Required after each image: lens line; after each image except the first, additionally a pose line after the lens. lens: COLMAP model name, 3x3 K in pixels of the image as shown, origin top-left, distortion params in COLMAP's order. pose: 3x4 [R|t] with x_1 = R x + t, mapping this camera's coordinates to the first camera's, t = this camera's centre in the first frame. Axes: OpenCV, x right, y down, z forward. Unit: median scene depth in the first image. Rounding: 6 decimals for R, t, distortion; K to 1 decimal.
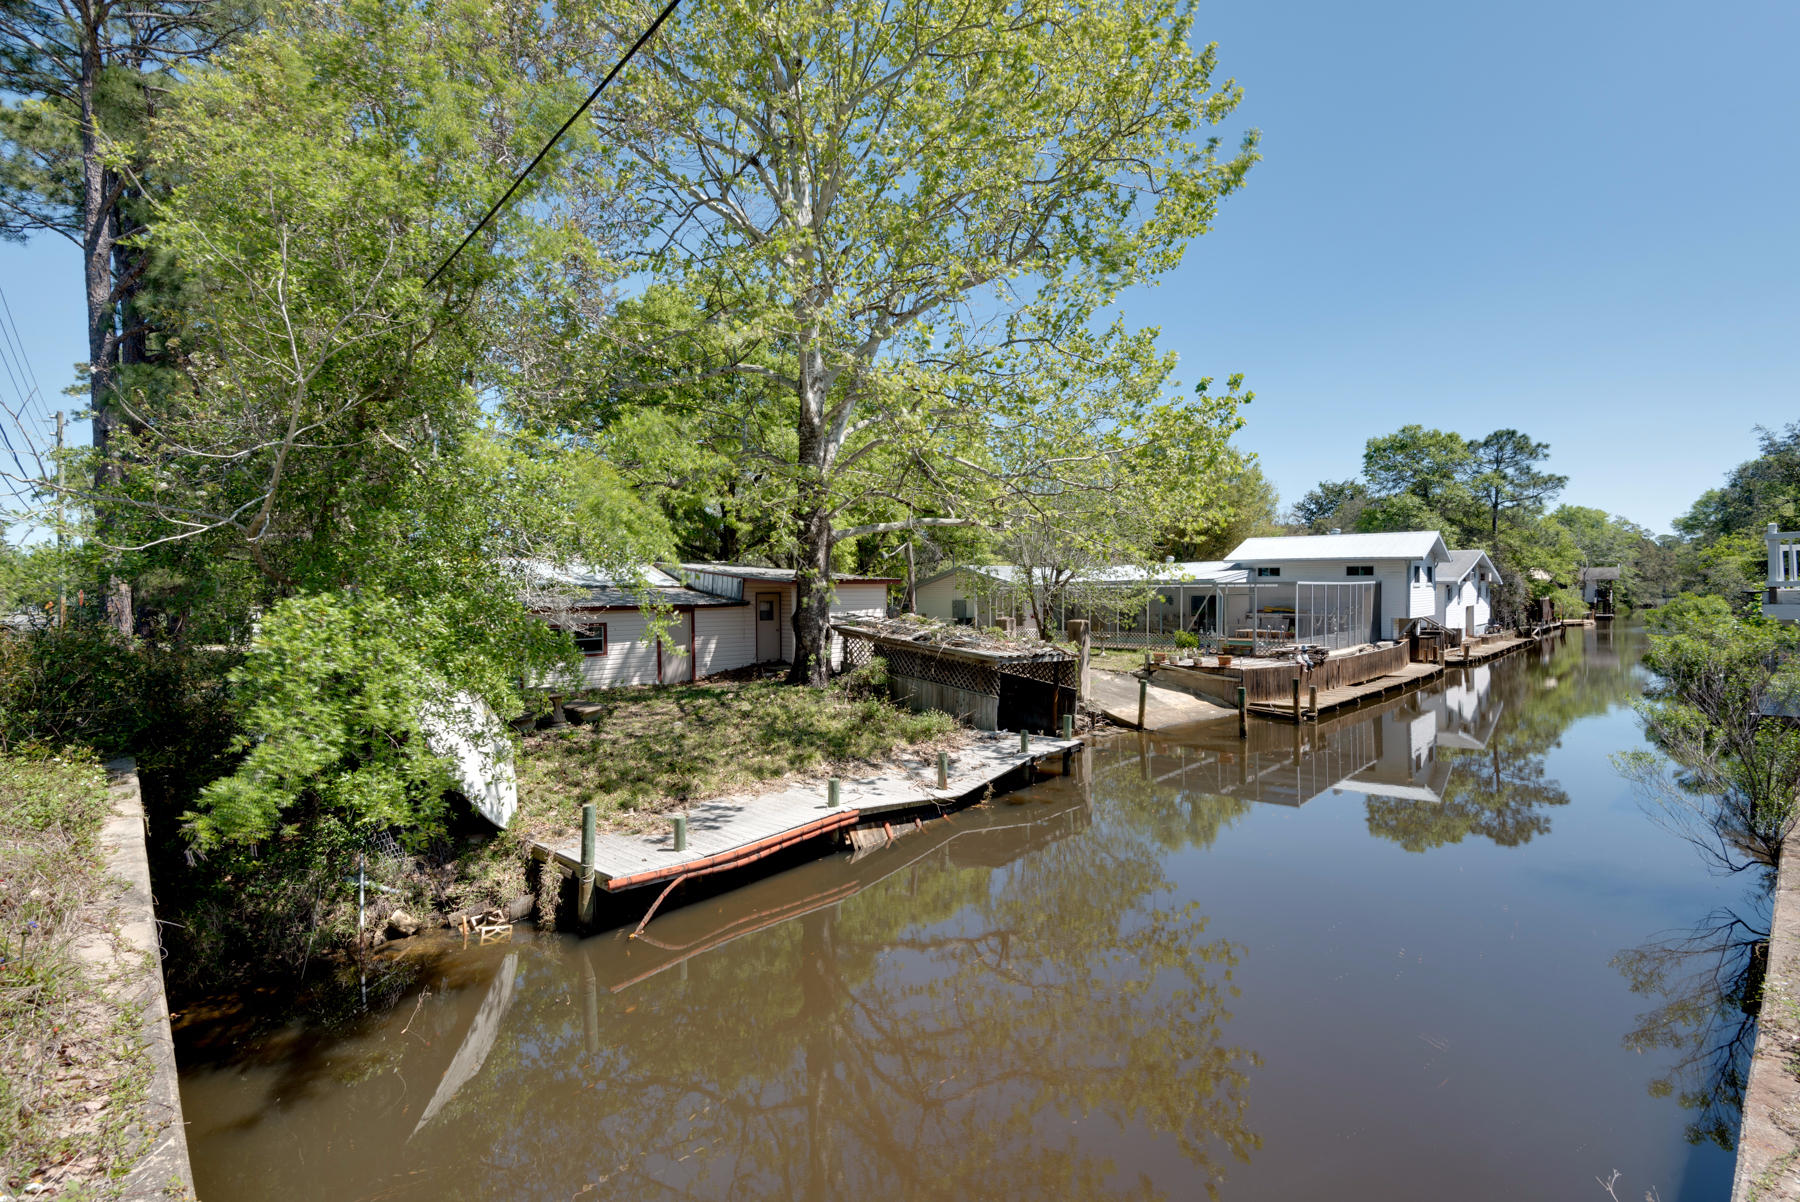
lens RADIAL K [[796.6, 0, 898.3], [0, 796.6, 601.7], [0, 0, 1]] dist [0.032128, -0.027655]
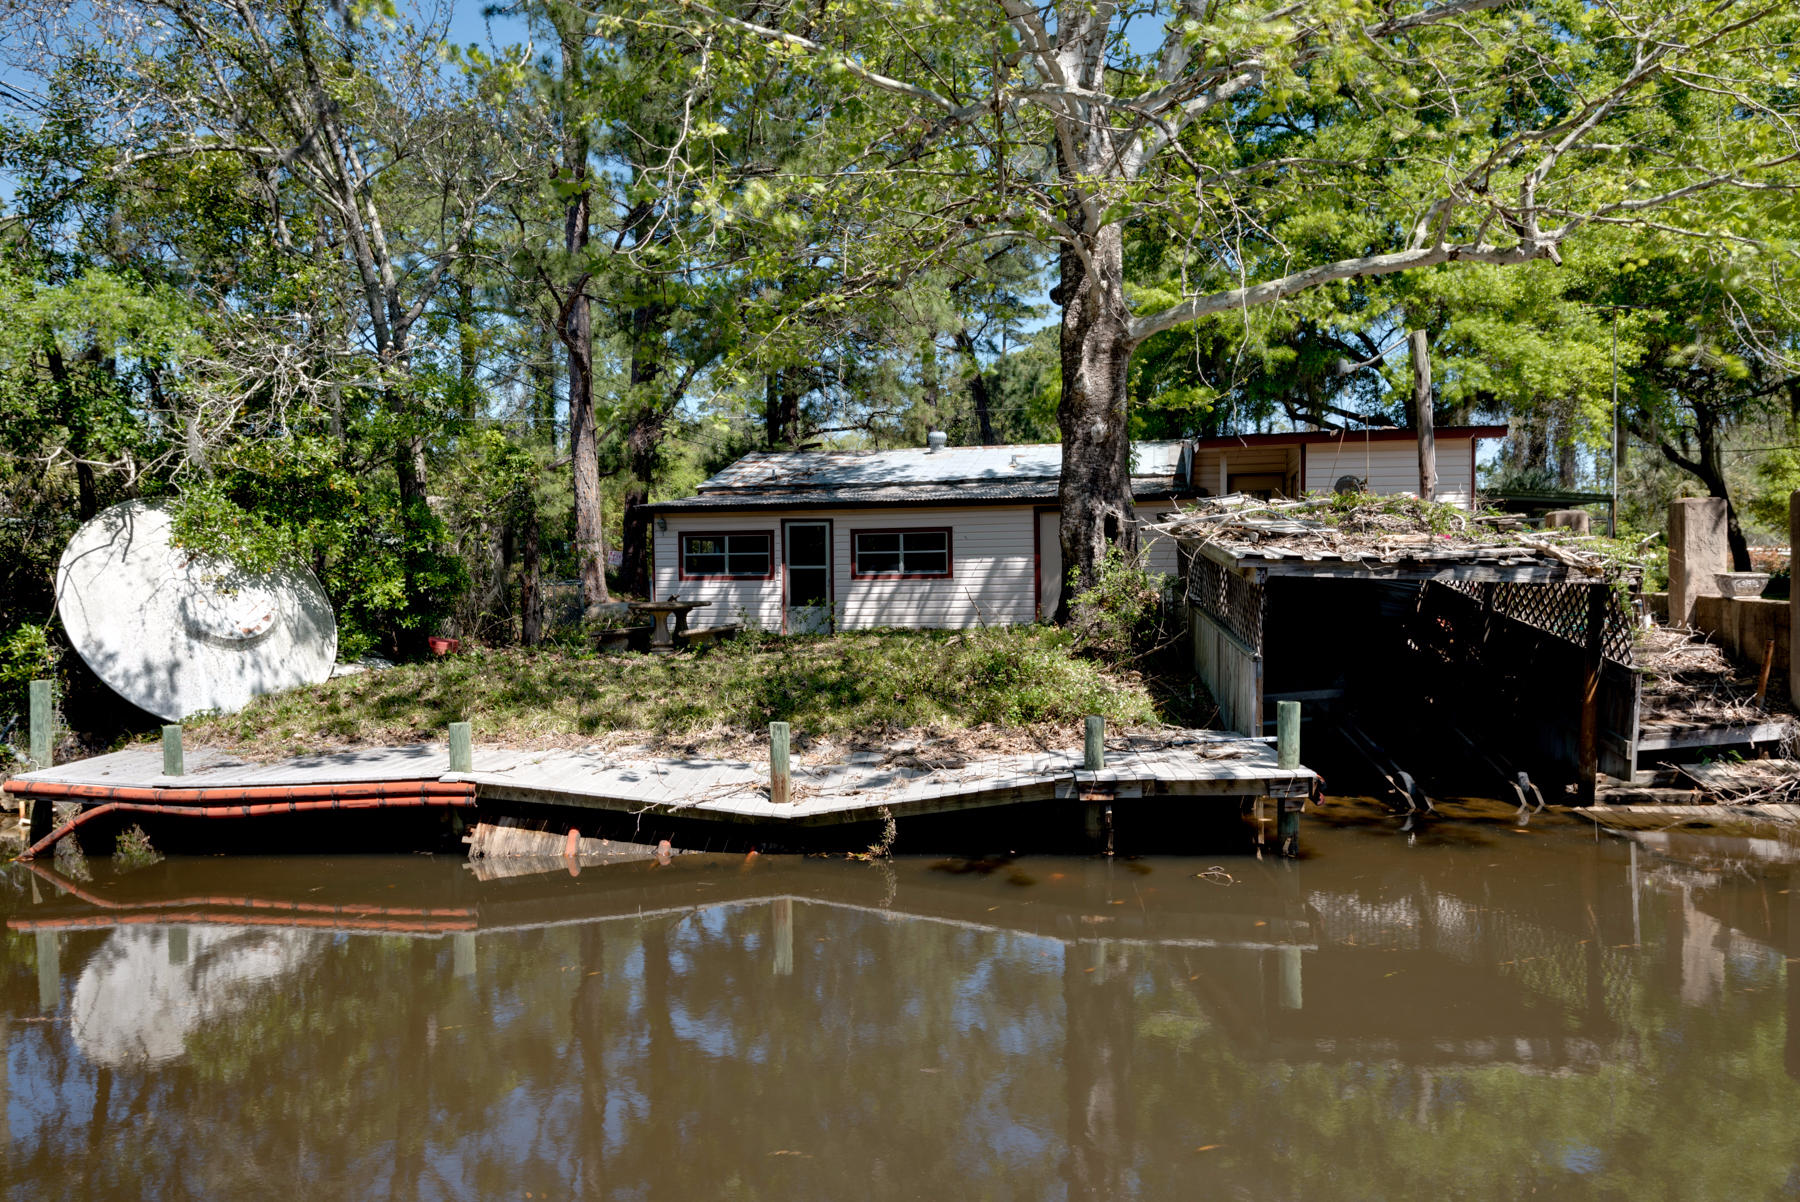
lens RADIAL K [[1257.1, 0, 900.0], [0, 1257.1, 601.0], [0, 0, 1]] dist [0.021299, 0.000505]
pose [[0.615980, 0.025302, -0.787355, 0.723199], [-0.001770, 0.999526, 0.030736, 0.099611], [0.787760, -0.017540, 0.615733, 0.637377]]
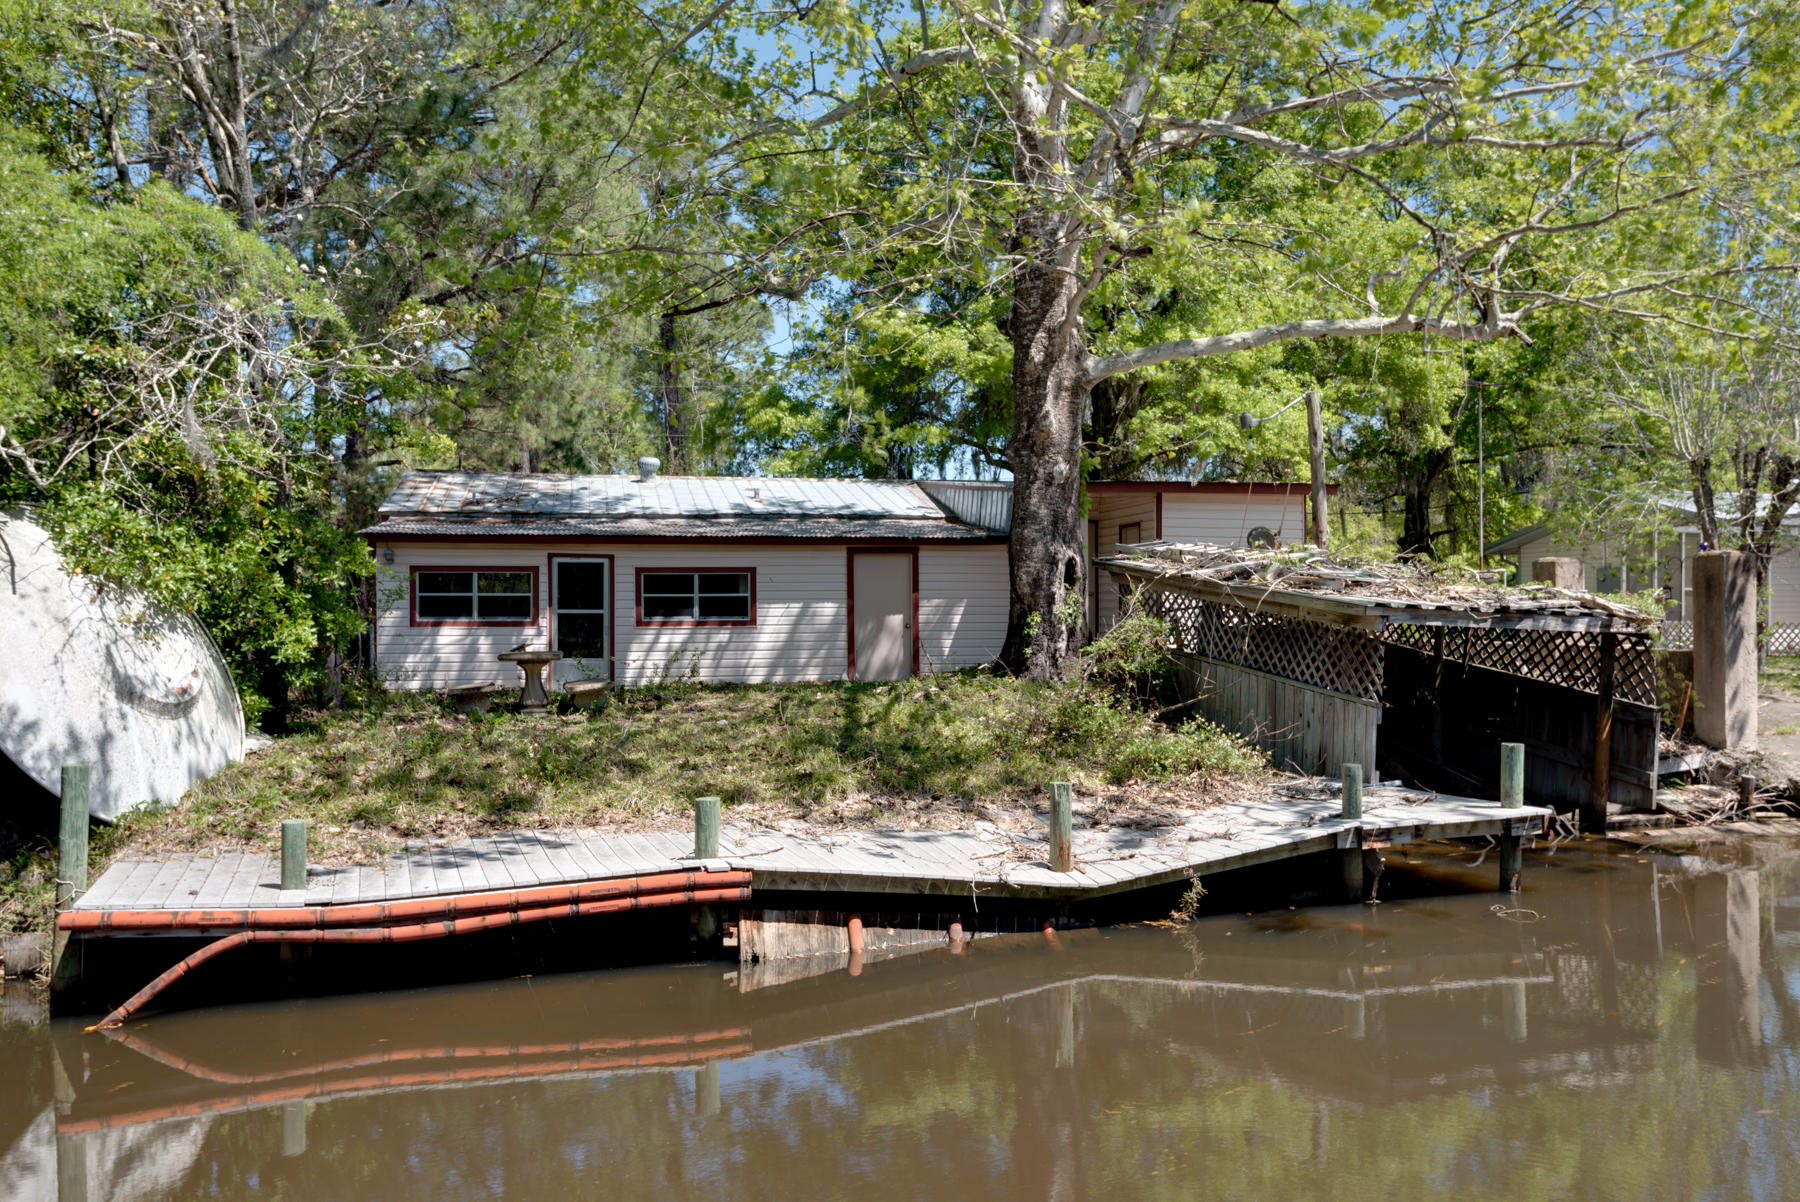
lens RADIAL K [[1411.2, 0, 900.0], [0, 1411.2, 601.0], [0, 0, 1]] dist [0.028158, -0.009502]
pose [[0.880157, 0.005808, -0.474647, 0.356442], [-0.011843, 0.999883, -0.009725, 0.106541], [0.474534, 0.014181, 0.880123, 0.315918]]
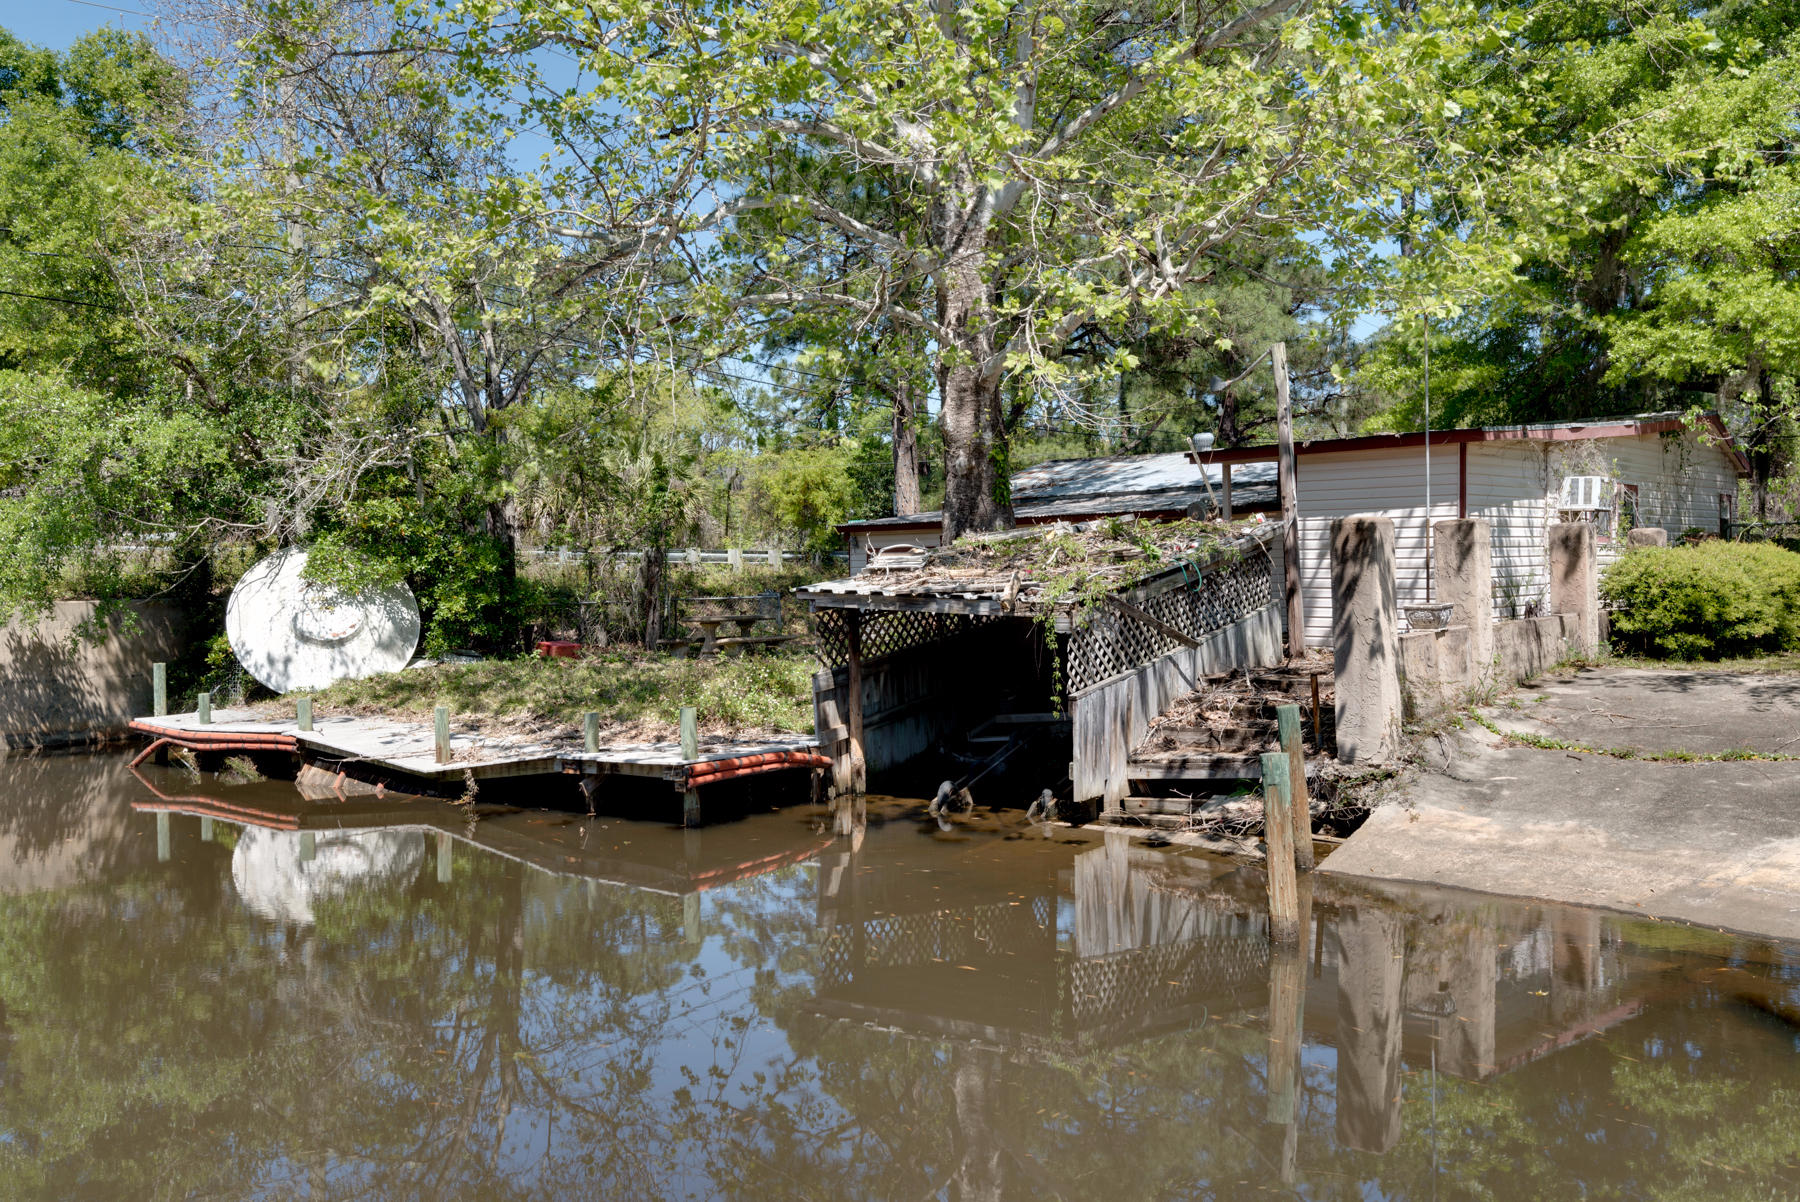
lens RADIAL K [[1469.9, 0, 900.0], [0, 1469.9, 601.0], [0, 0, 1]] dist [0.028607, 0.000500]
pose [[0.117067, 0.029273, -0.992692, 1.422277], [0.007314, 0.999513, 0.030337, 0.066885], [0.993097, -0.010812, 0.116796, 1.317155]]
